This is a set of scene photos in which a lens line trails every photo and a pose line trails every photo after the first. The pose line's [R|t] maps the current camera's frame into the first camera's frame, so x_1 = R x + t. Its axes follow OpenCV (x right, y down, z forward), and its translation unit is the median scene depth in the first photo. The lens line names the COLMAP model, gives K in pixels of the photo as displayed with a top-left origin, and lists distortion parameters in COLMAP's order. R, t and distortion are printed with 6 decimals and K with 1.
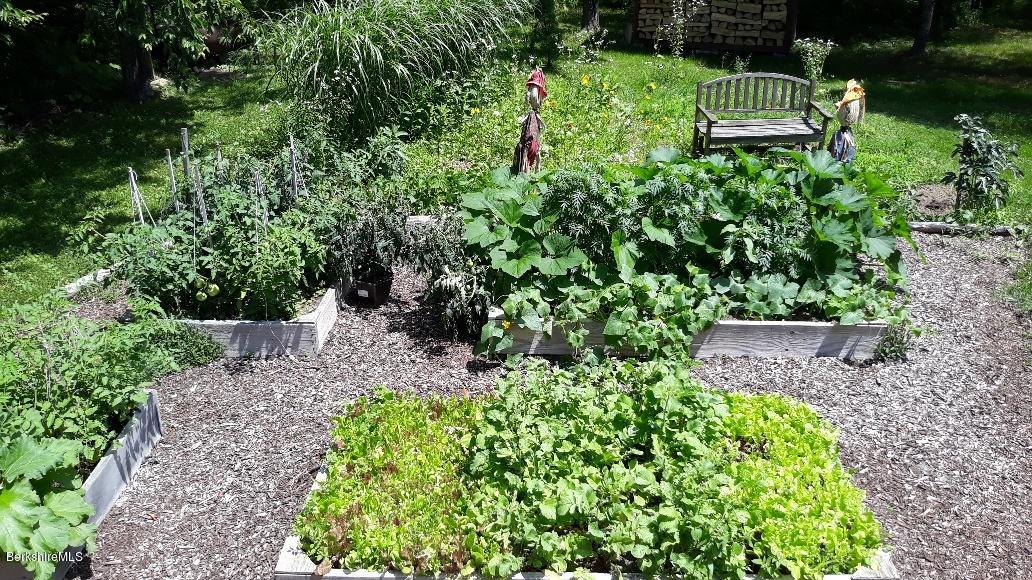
lens RADIAL K [[870.8, 0, 500.7], [0, 870.8, 289.1], [0, 0, 1]] dist [0.081879, -0.183495]
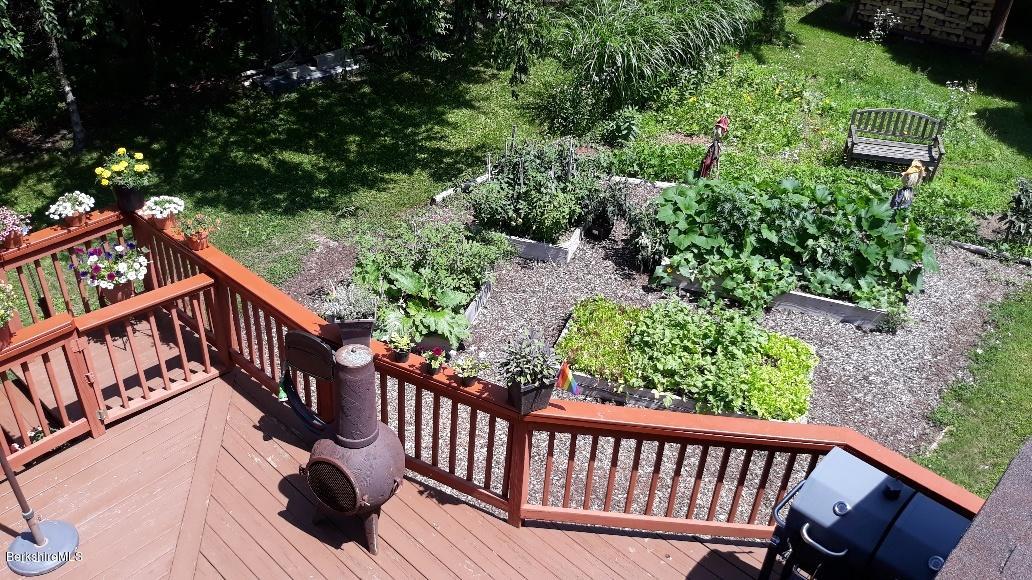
lens RADIAL K [[870.8, 0, 500.7], [0, 870.8, 289.1], [0, 0, 1]] dist [0.081879, -0.183495]
pose [[0.956227, 0.198601, -0.214915, 0.068409], [-0.160774, 0.970211, 0.181225, -0.194354], [0.244504, -0.138739, 0.959671, -0.848359]]
